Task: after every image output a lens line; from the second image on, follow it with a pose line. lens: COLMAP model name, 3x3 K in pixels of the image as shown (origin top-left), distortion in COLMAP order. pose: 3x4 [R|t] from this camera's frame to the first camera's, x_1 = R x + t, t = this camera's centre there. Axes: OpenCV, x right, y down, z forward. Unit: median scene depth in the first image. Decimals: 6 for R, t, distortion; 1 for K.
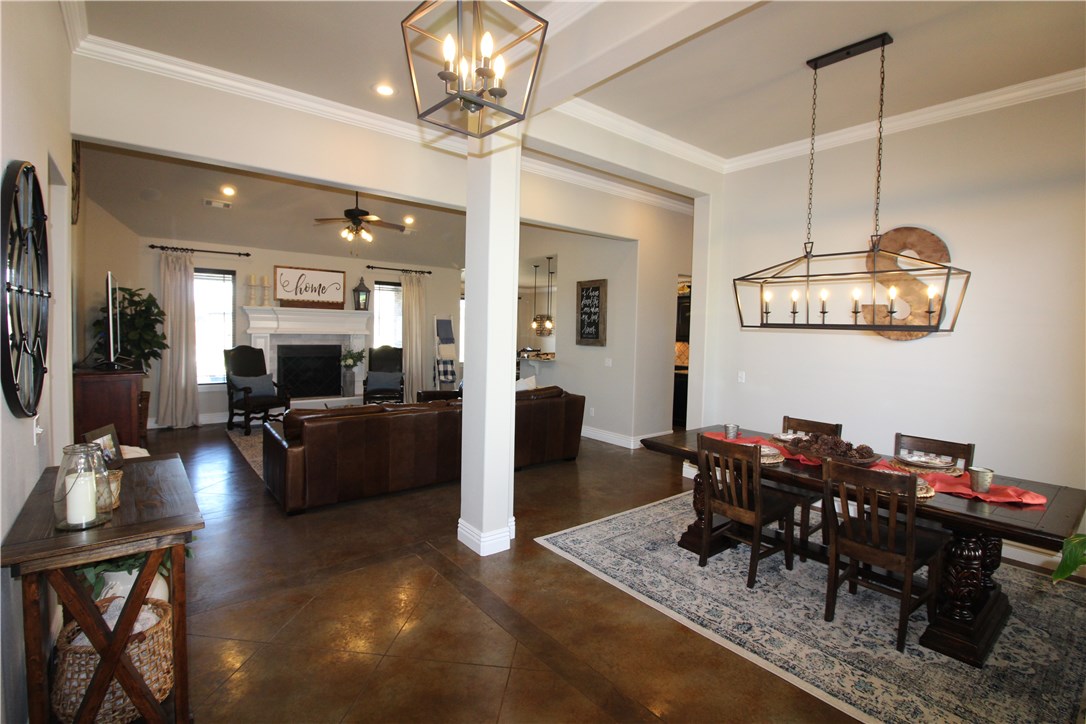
lens RADIAL K [[499.0, 0, 544.2], [0, 499.0, 351.6], [0, 0, 1]] dist [-0.016288, -0.002340]
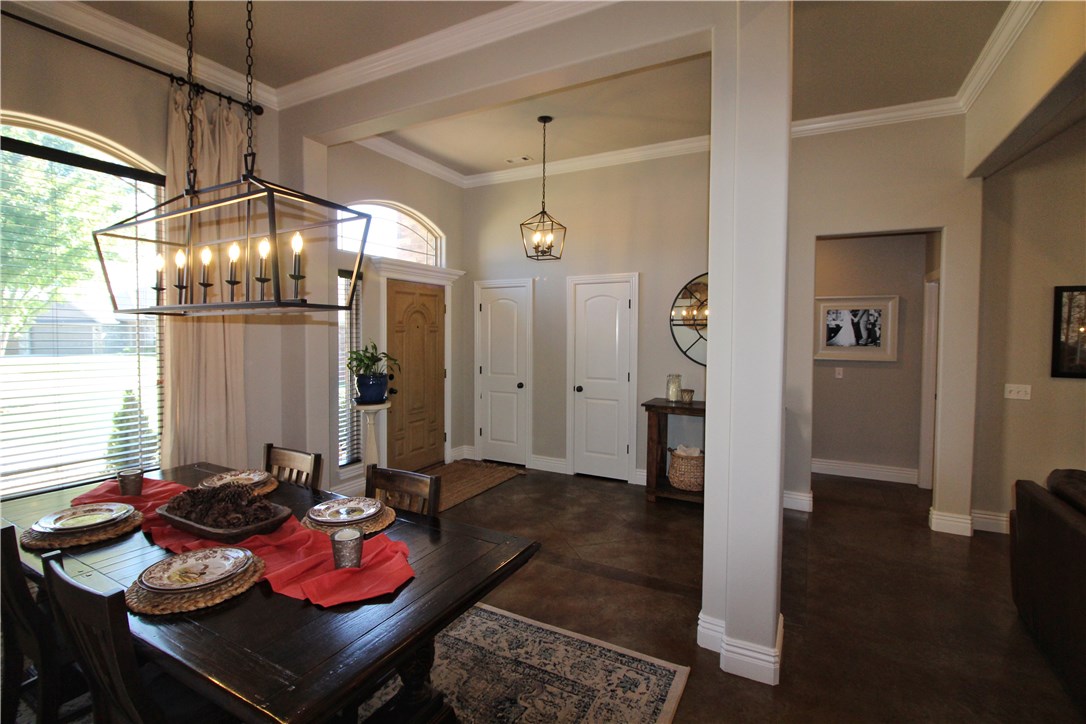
lens RADIAL K [[499.0, 0, 542.0], [0, 499.0, 356.0], [0, 0, 1]] dist [-0.016288, -0.002340]
pose [[-0.920185, -0.013218, -0.391260, 0.185501], [-0.049129, 0.995428, 0.081916, -0.023225], [0.388389, 0.094600, -0.916627, 0.685652]]
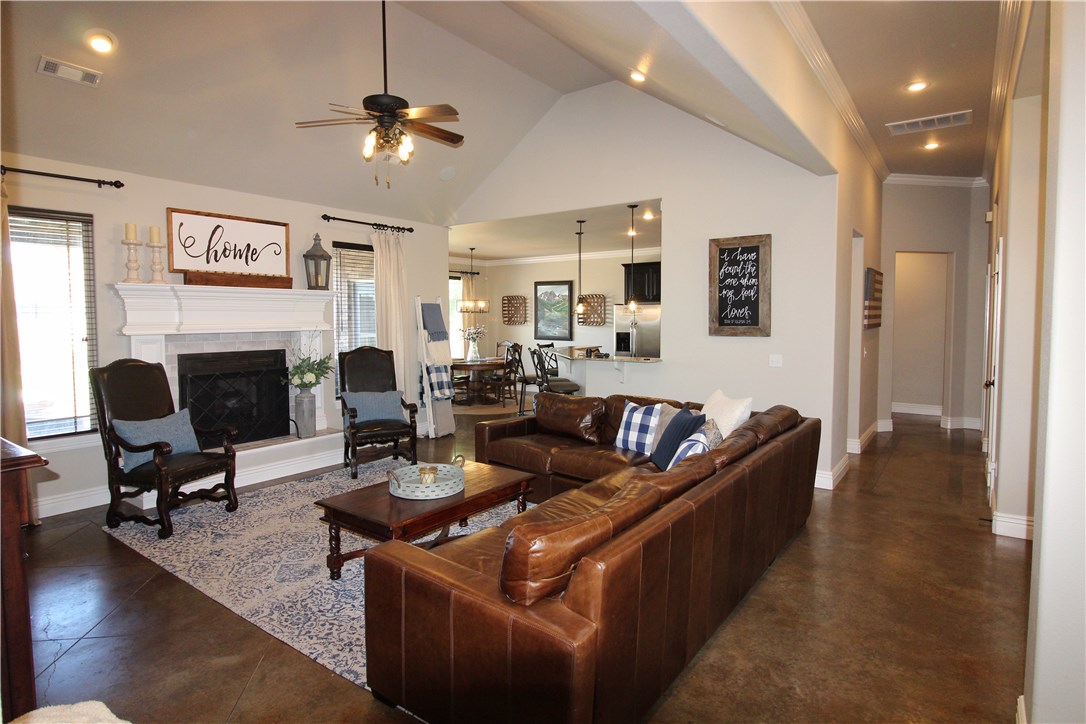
lens RADIAL K [[577.5, 0, 541.5], [0, 577.5, 350.9], [0, 0, 1]] dist [-0.012748, -0.005107]
pose [[0.966650, -0.041155, 0.252774, -0.309958], [0.036940, 0.999088, 0.021399, -0.016283], [-0.253424, -0.011348, 0.967289, 0.288252]]
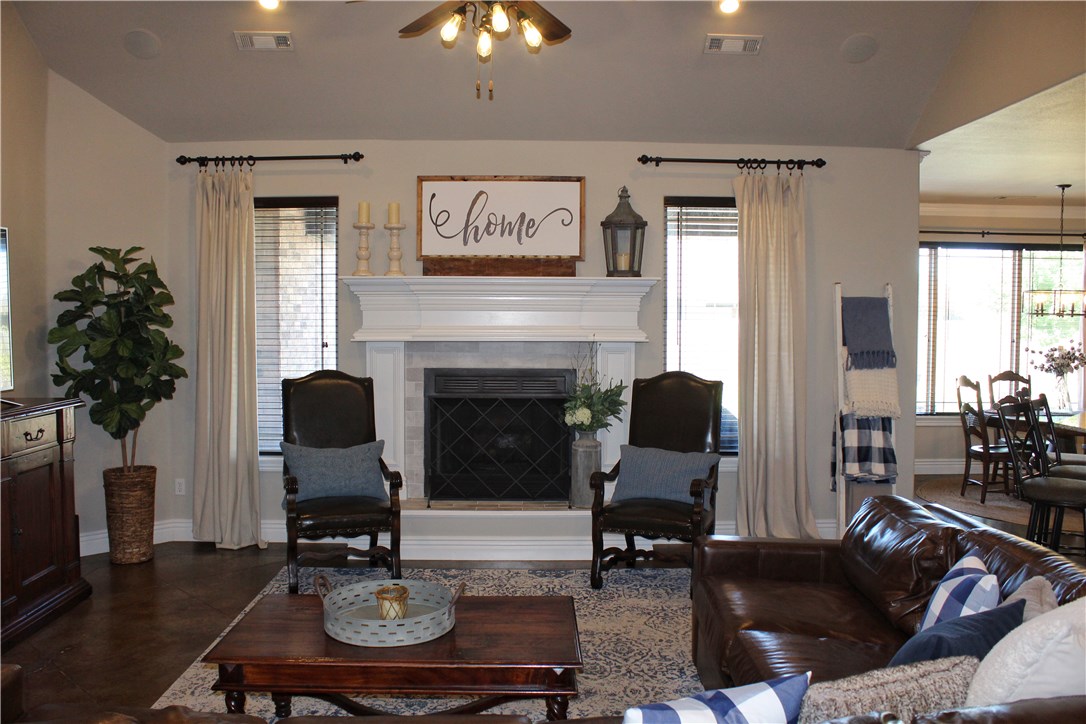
lens RADIAL K [[880.3, 0, 541.9], [0, 880.3, 360.5], [0, 0, 1]] dist [-0.129554, -0.014182]
pose [[0.787991, 0.005405, -0.615662, -0.013123], [-0.014017, 0.999860, -0.009163, -0.014781], [0.615527, 0.015850, 0.787957, 0.485549]]
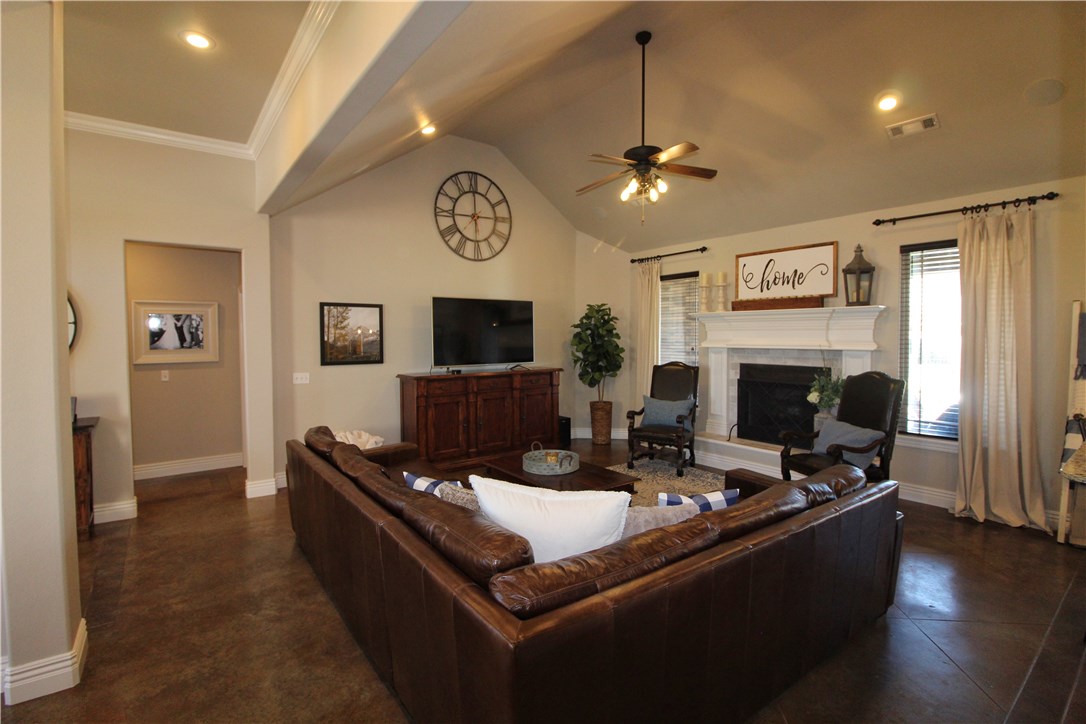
lens RADIAL K [[499.0, 0, 539.7], [0, 499.0, 350.7], [0, 0, 1]] dist [-0.016288, -0.002340]
pose [[-0.031831, 0.008697, -0.999455, 0.202550], [-0.043605, 0.998998, 0.010081, -0.026247], [0.998542, 0.043902, -0.031420, 0.726341]]
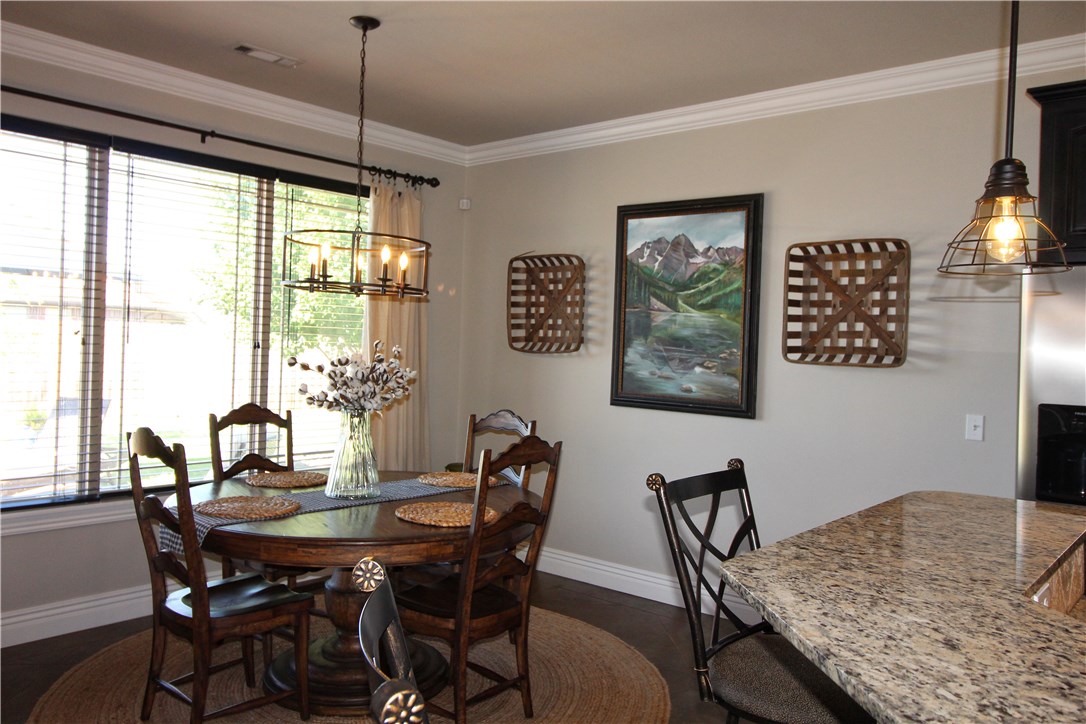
lens RADIAL K [[880.3, 0, 546.1], [0, 880.3, 355.2], [0, 0, 1]] dist [-0.129554, -0.014182]
pose [[0.982680, 0.003622, 0.185273, -0.118806], [0.001373, 0.999639, -0.026824, -0.034514], [-0.185303, 0.026614, 0.982321, 1.098524]]
